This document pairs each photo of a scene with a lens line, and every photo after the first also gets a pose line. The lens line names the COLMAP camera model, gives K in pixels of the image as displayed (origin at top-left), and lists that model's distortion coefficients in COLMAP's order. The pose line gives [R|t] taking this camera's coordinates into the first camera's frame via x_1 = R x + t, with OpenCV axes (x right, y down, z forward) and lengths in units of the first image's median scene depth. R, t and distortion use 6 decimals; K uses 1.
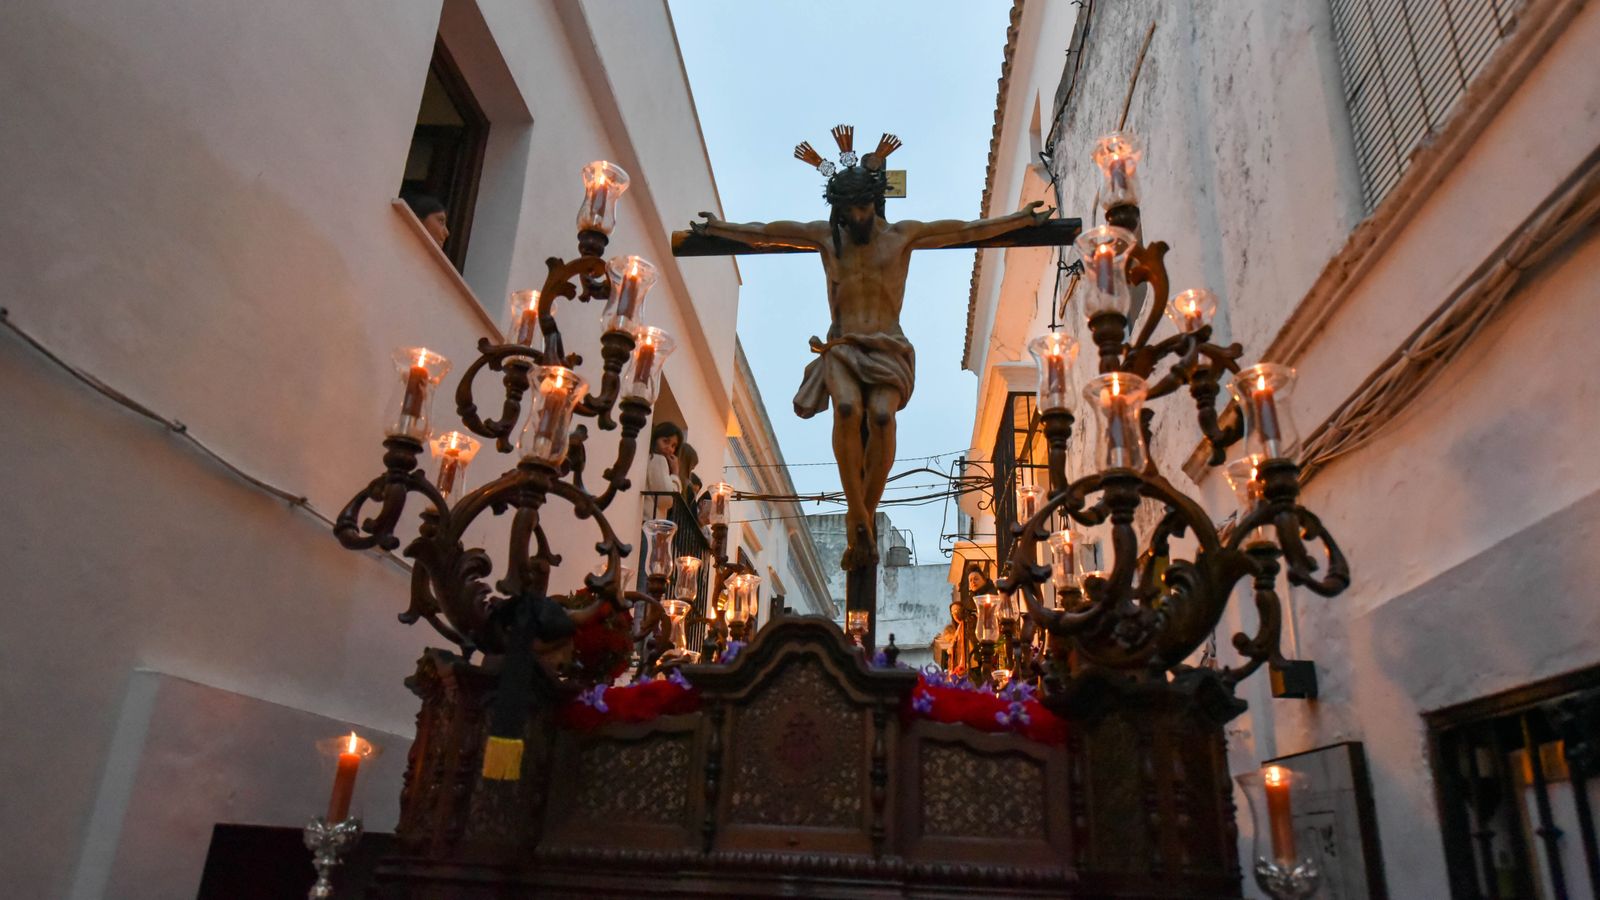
lens RADIAL K [[1071.9, 0, 802.9], [0, 1071.9, 440.8], [0, 0, 1]] dist [-0.004273, 0.001883]
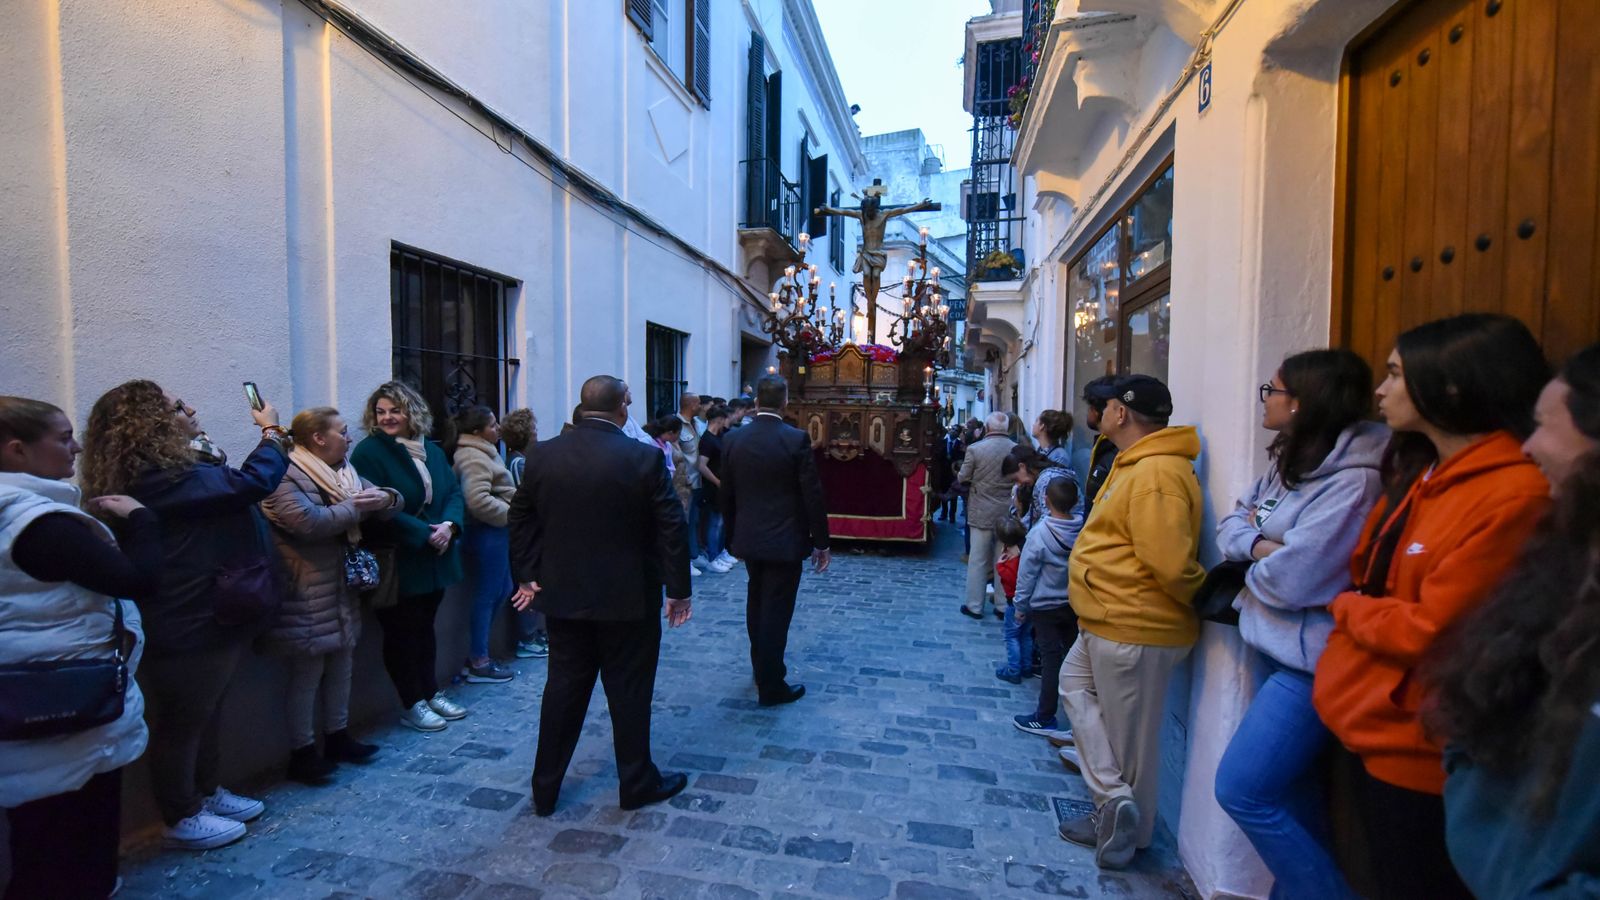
lens RADIAL K [[640.8, 0, 801.1], [0, 640.8, 442.9], [0, 0, 1]] dist [-0.003095, -0.000874]
pose [[0.991257, -0.013198, -0.131286, 0.169638], [0.065229, 0.913915, 0.400629, -0.681271], [0.114696, -0.405690, 0.906786, -2.146614]]
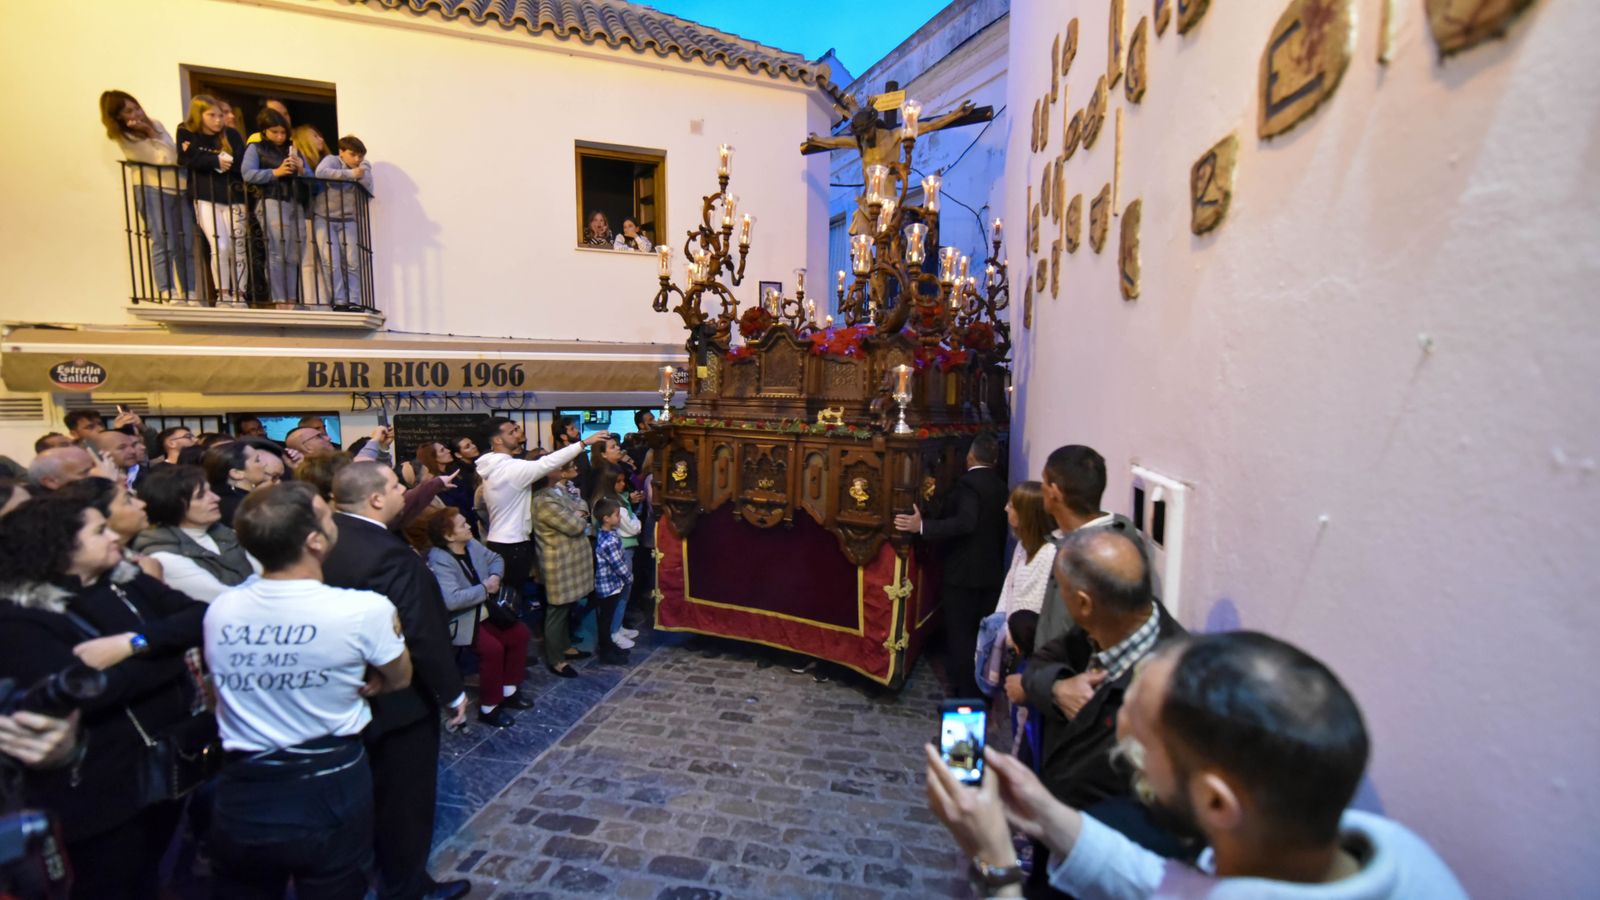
lens RADIAL K [[637.1, 0, 788.9], [0, 637.1, 451.9], [0, 0, 1]] dist [-0.005841, -0.000826]
pose [[0.917679, 0.011736, -0.397149, 0.755050], [0.162587, 0.900951, 0.402308, -0.241969], [0.362533, -0.433761, 0.824876, -0.686168]]
